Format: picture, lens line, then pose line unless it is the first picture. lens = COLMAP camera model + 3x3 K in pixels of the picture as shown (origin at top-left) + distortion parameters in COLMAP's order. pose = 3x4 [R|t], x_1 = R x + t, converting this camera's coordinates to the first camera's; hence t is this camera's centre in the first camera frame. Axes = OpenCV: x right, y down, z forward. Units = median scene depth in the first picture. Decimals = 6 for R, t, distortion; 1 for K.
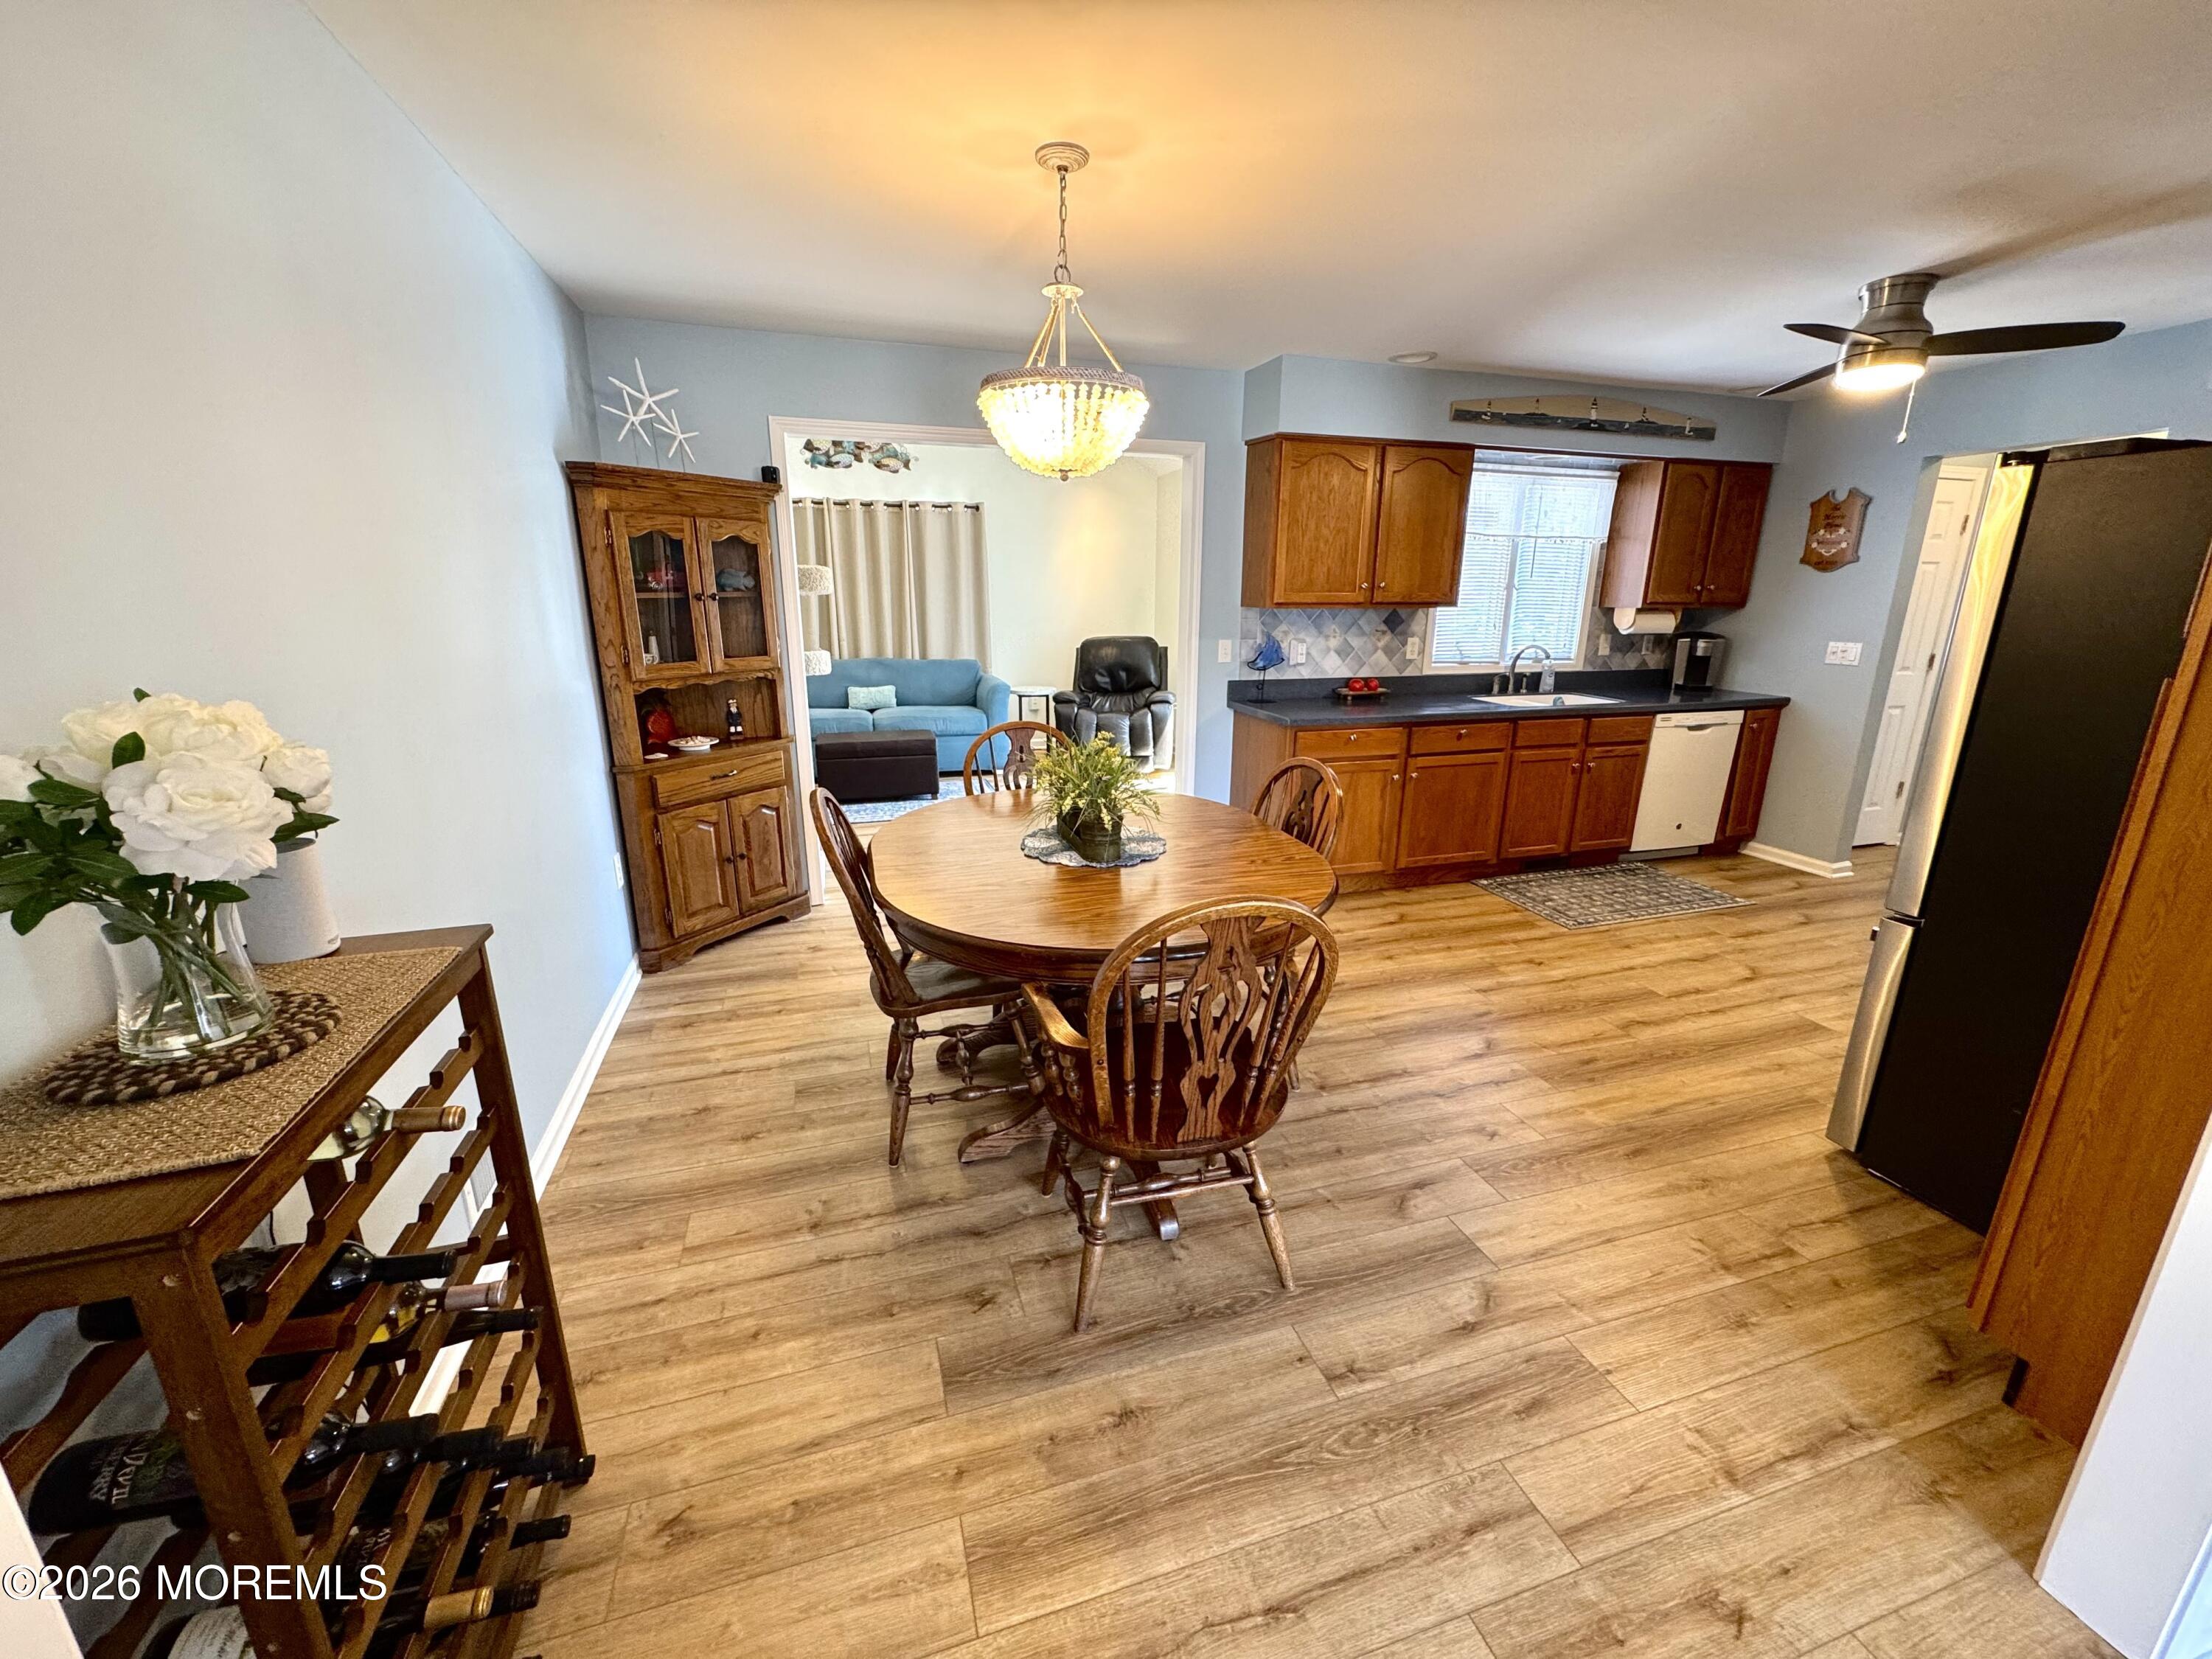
lens RADIAL K [[881.5, 0, 1107.1], [0, 881.5, 828.8], [0, 0, 1]] dist [-0.000695, -0.000146]
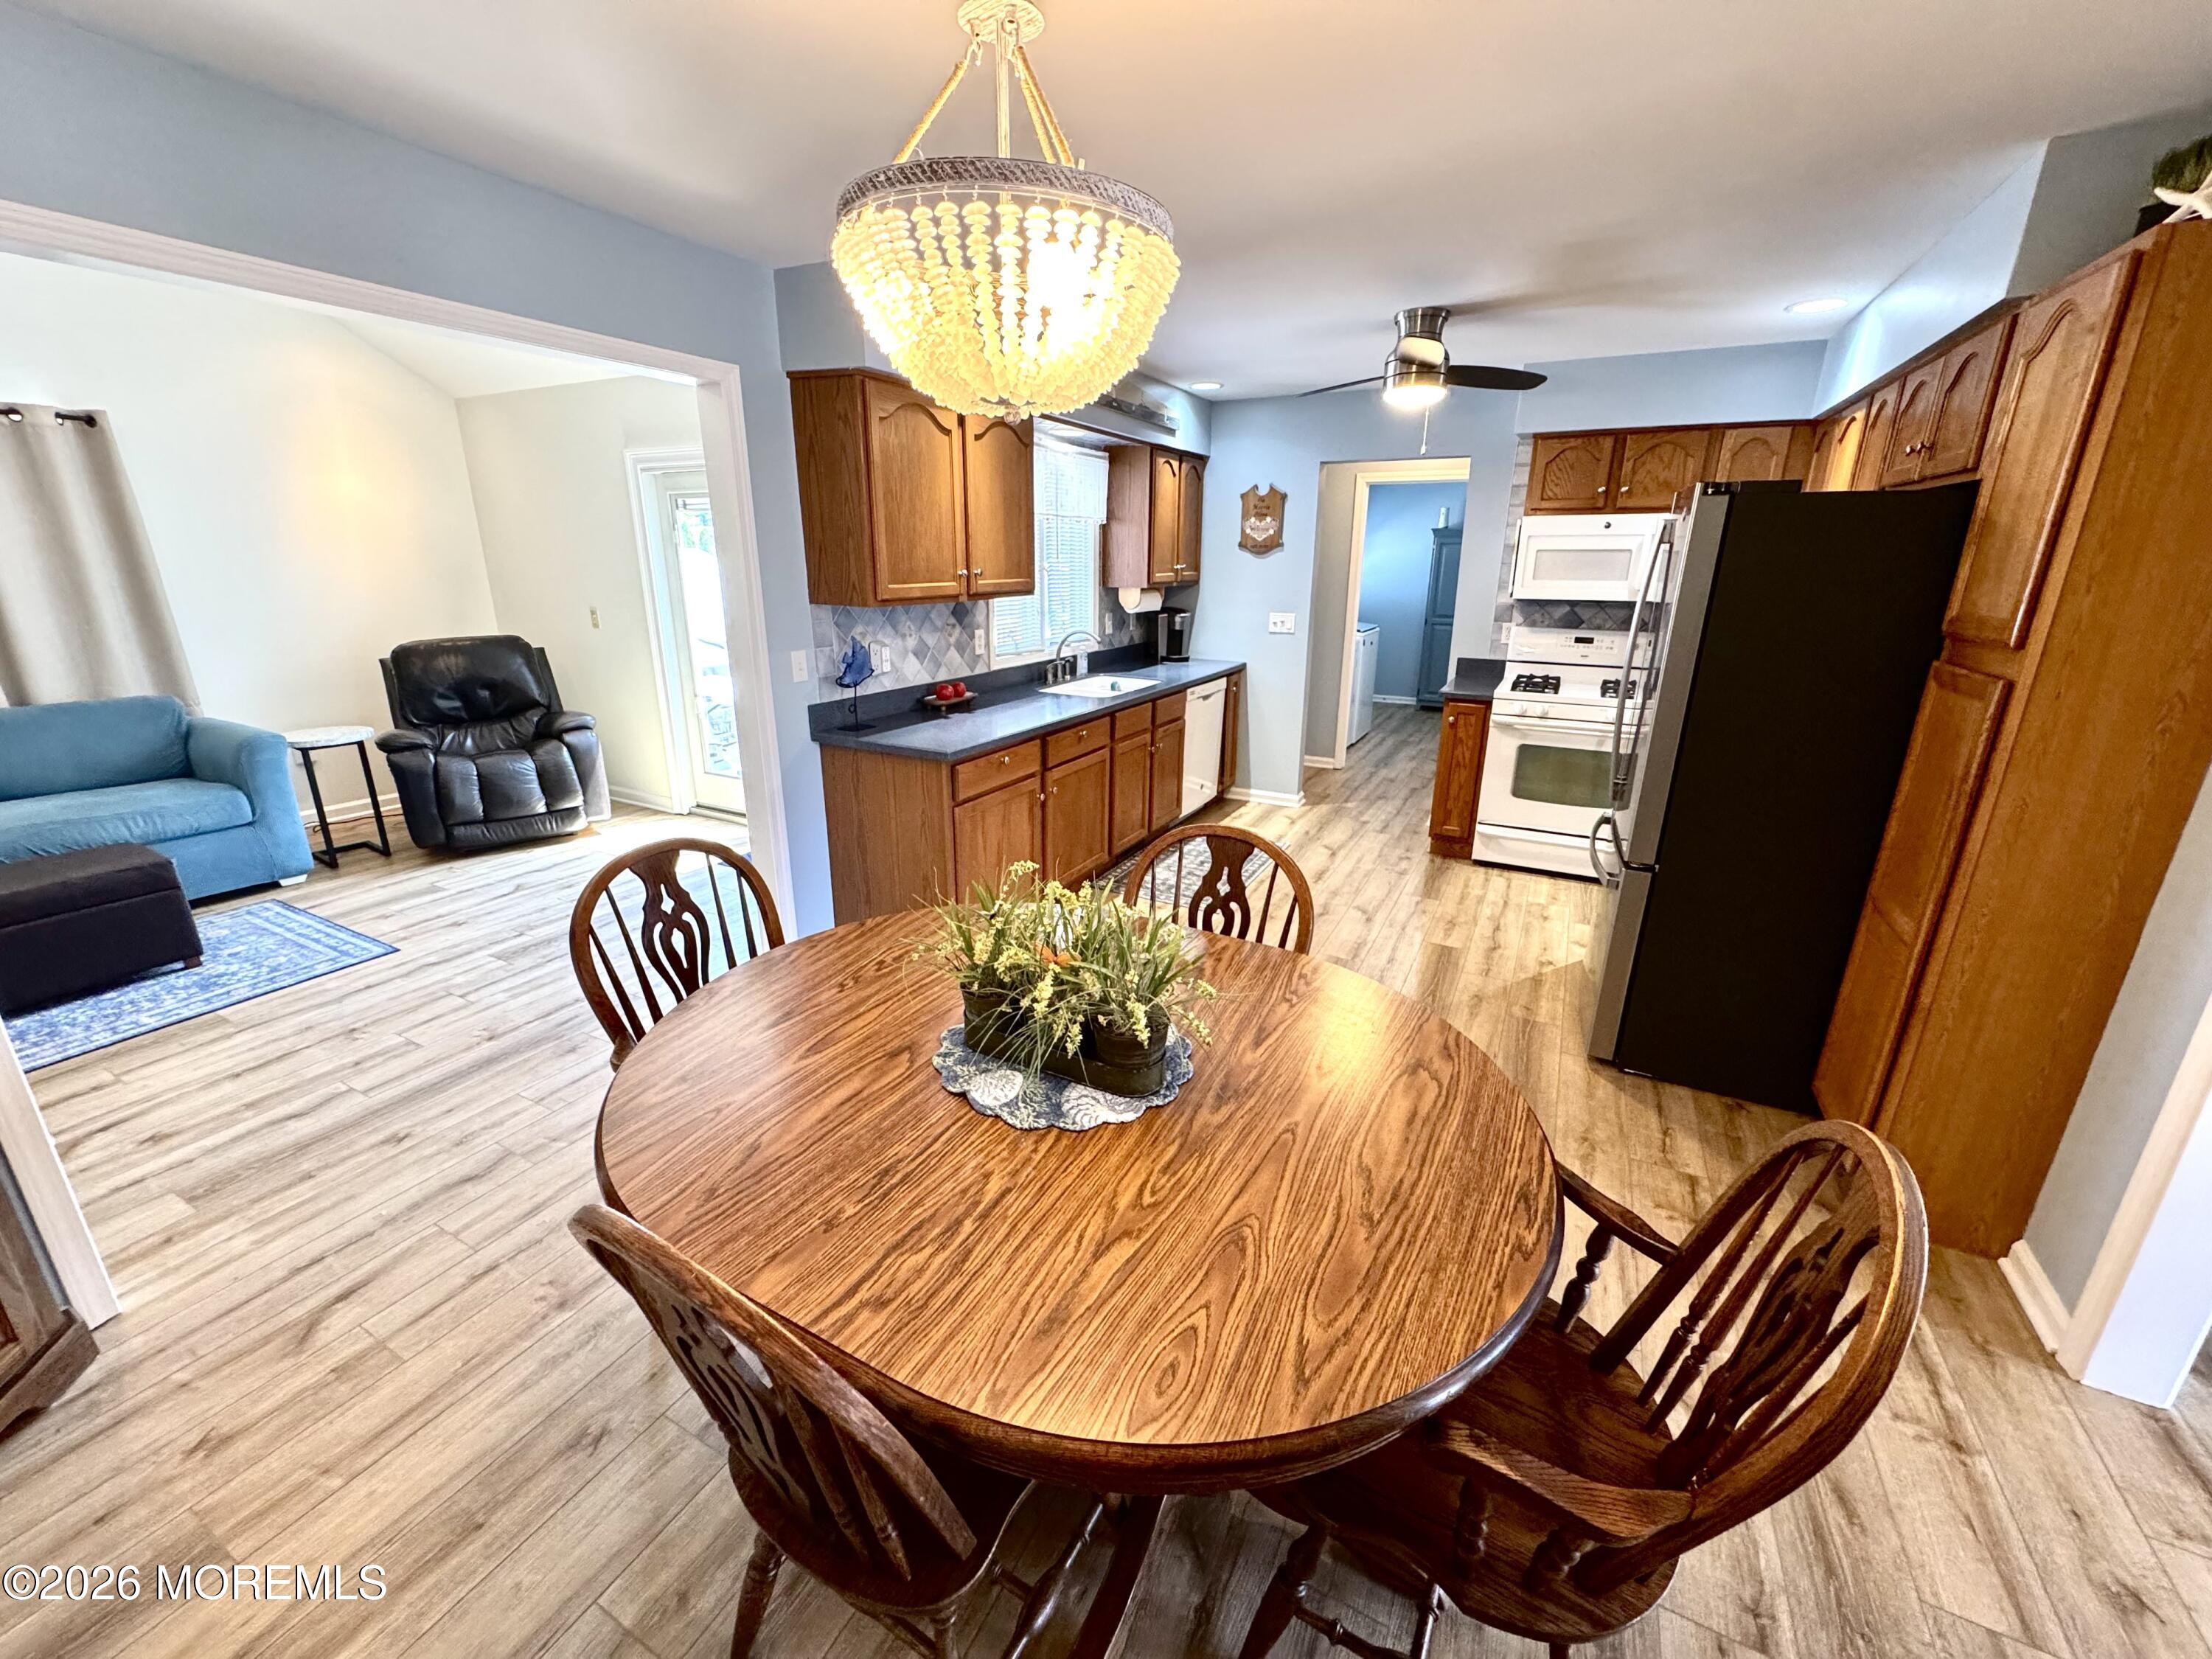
lens RADIAL K [[881.5, 0, 1110.2], [0, 881.5, 829.2], [0, 0, 1]] dist [-0.000695, -0.000146]
pose [[0.708549, -0.210944, 0.673395, -0.196734], [0.181202, 0.976666, 0.115283, -0.105032], [-0.682000, 0.040336, 0.730239, 0.293389]]
